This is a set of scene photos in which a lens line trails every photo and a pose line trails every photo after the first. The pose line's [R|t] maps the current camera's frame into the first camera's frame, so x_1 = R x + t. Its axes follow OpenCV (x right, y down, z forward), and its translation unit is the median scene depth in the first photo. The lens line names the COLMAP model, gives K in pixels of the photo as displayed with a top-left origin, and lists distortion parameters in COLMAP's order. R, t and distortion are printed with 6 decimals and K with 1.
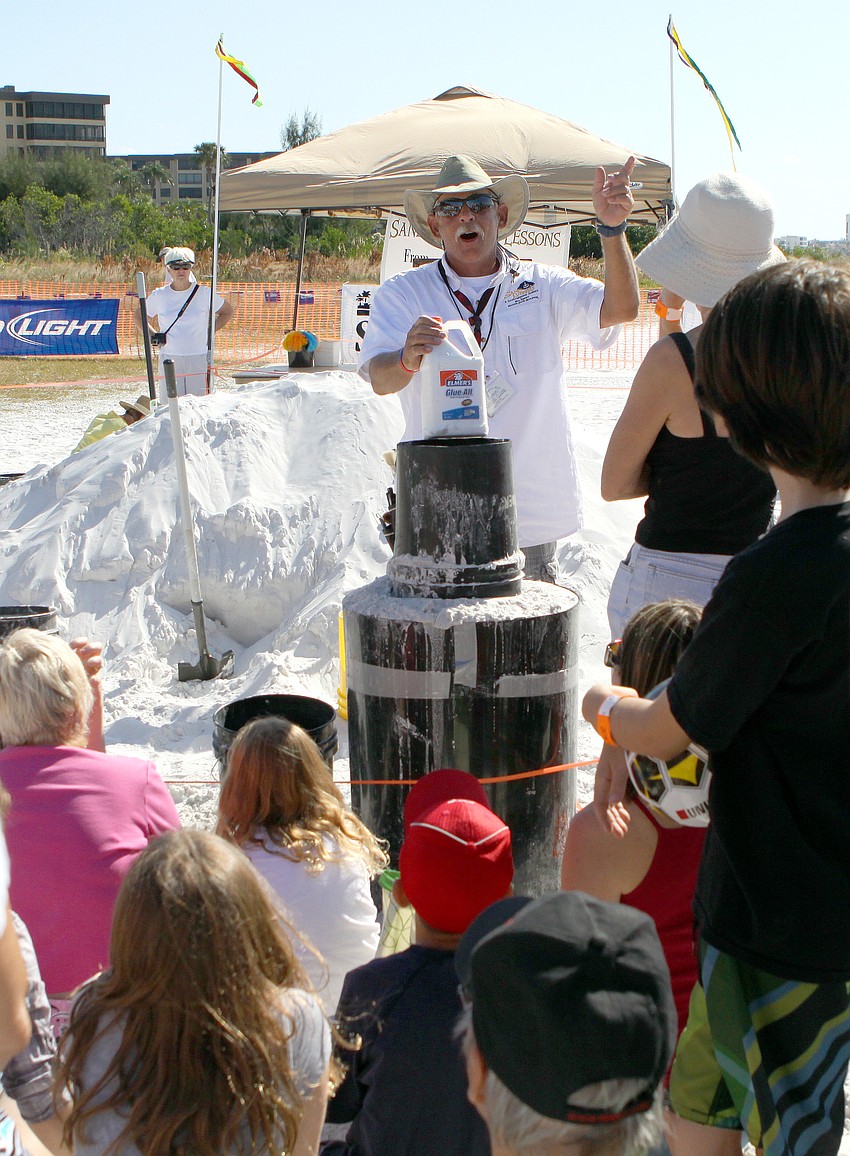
lens RADIAL K [[1885.3, 0, 425.4], [0, 1885.3, 577.5], [0, 0, 1]] dist [-0.047221, 0.000000]
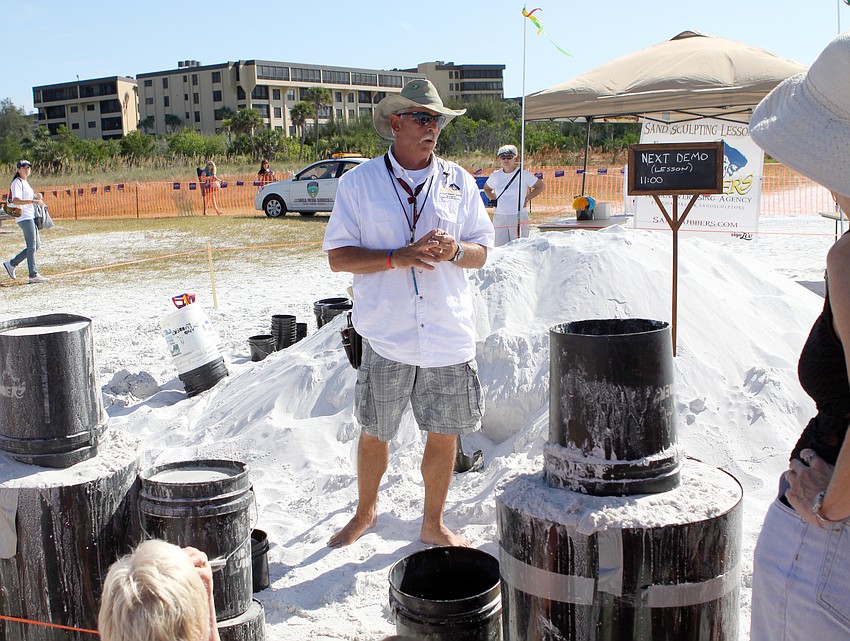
lens RADIAL K [[976.9, 0, 424.4], [0, 976.9, 319.3], [0, 0, 1]] dist [-0.093708, 0.000000]
pose [[0.962847, 0.009520, -0.269880, 0.041757], [-0.009618, 0.999953, 0.000959, -0.053906], [0.269876, 0.001672, 0.962894, 0.355611]]
